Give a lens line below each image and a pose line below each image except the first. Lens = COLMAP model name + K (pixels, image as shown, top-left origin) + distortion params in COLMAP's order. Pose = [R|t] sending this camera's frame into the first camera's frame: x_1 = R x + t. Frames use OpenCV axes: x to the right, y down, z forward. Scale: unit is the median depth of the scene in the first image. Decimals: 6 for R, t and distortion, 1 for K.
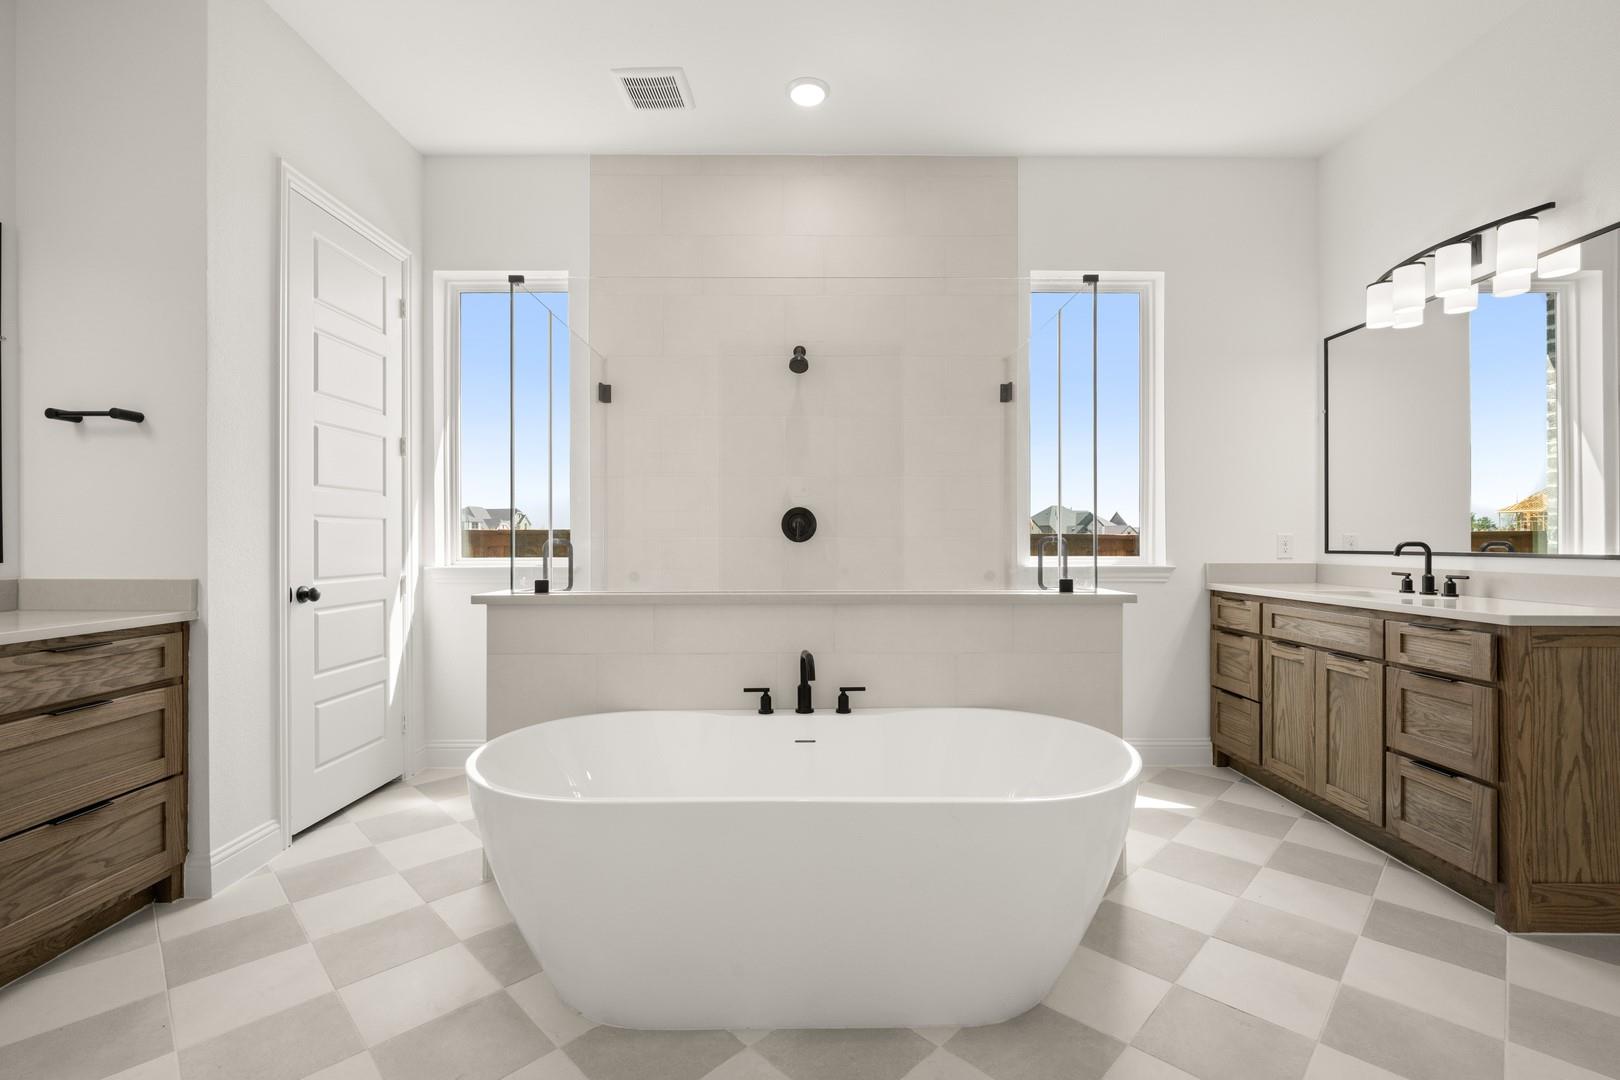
lens RADIAL K [[712.3, 0, 809.3], [0, 712.3, 539.6], [0, 0, 1]] dist [-0.003206, 0.001216]
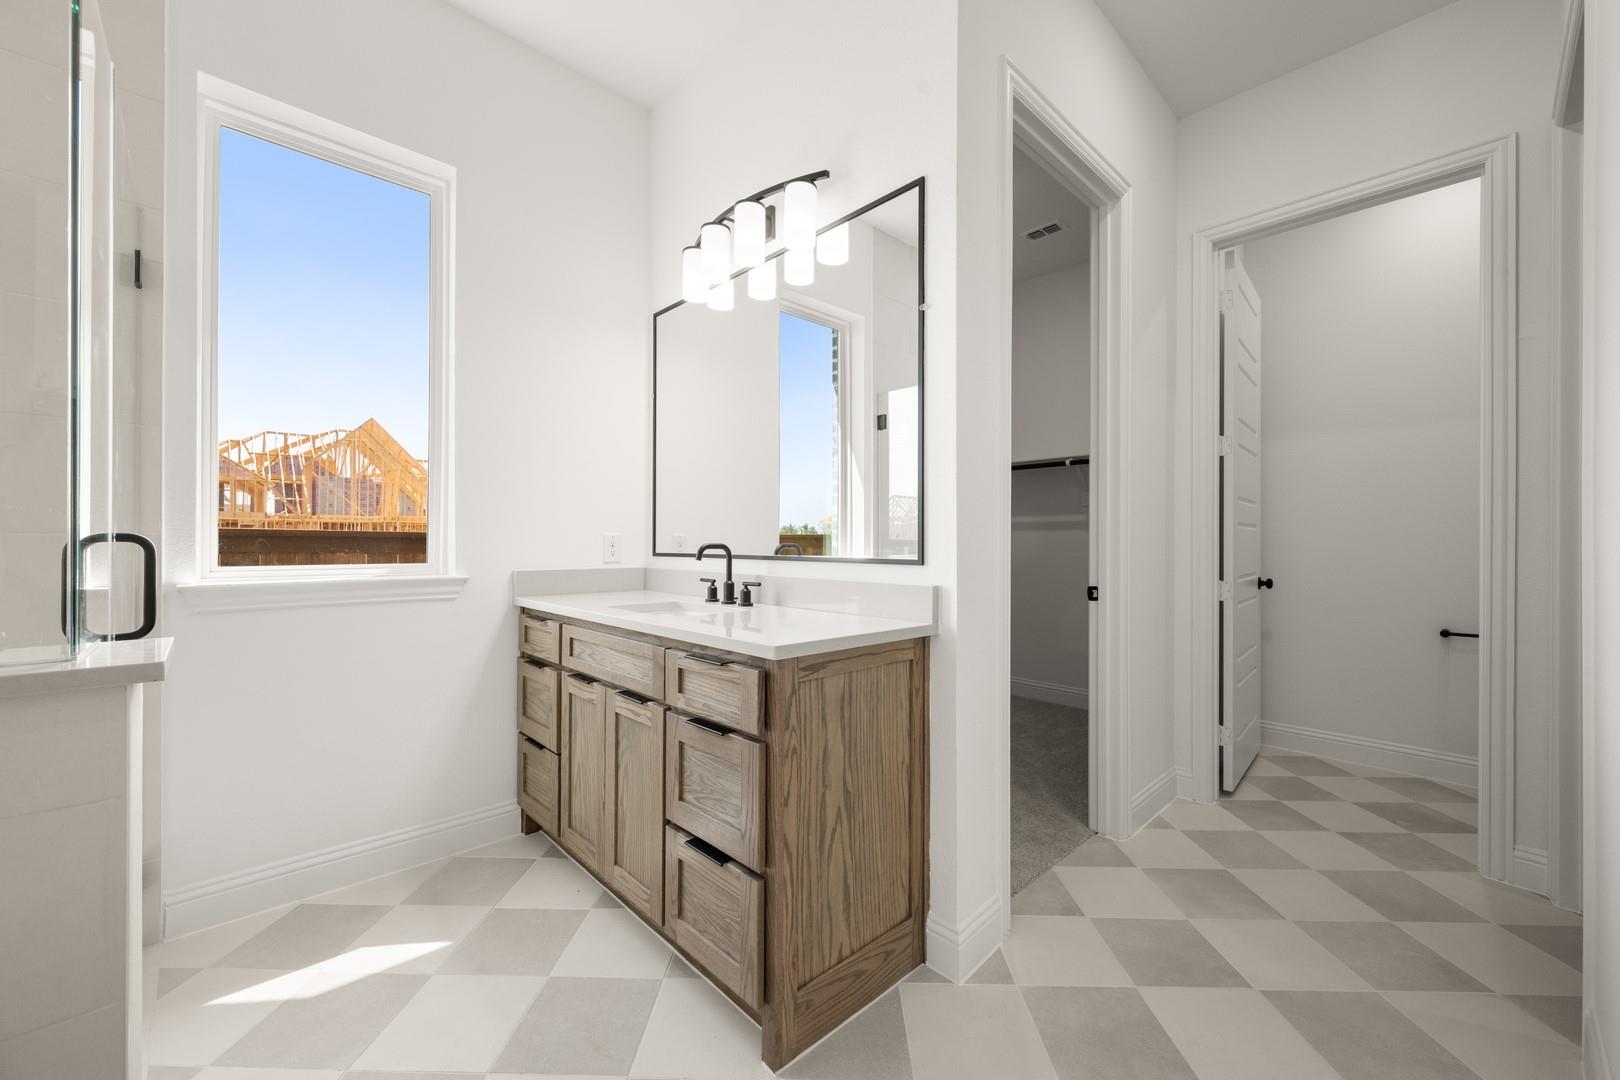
lens RADIAL K [[636.3, 0, 811.4], [0, 636.3, 542.1], [0, 0, 1]] dist [-0.001300, 0.000113]
pose [[0.726981, 0.002861, 0.686652, 0.449425], [-0.005025, 0.999987, 0.001153, -0.000258], [-0.686640, -0.004289, 0.726985, 0.399092]]
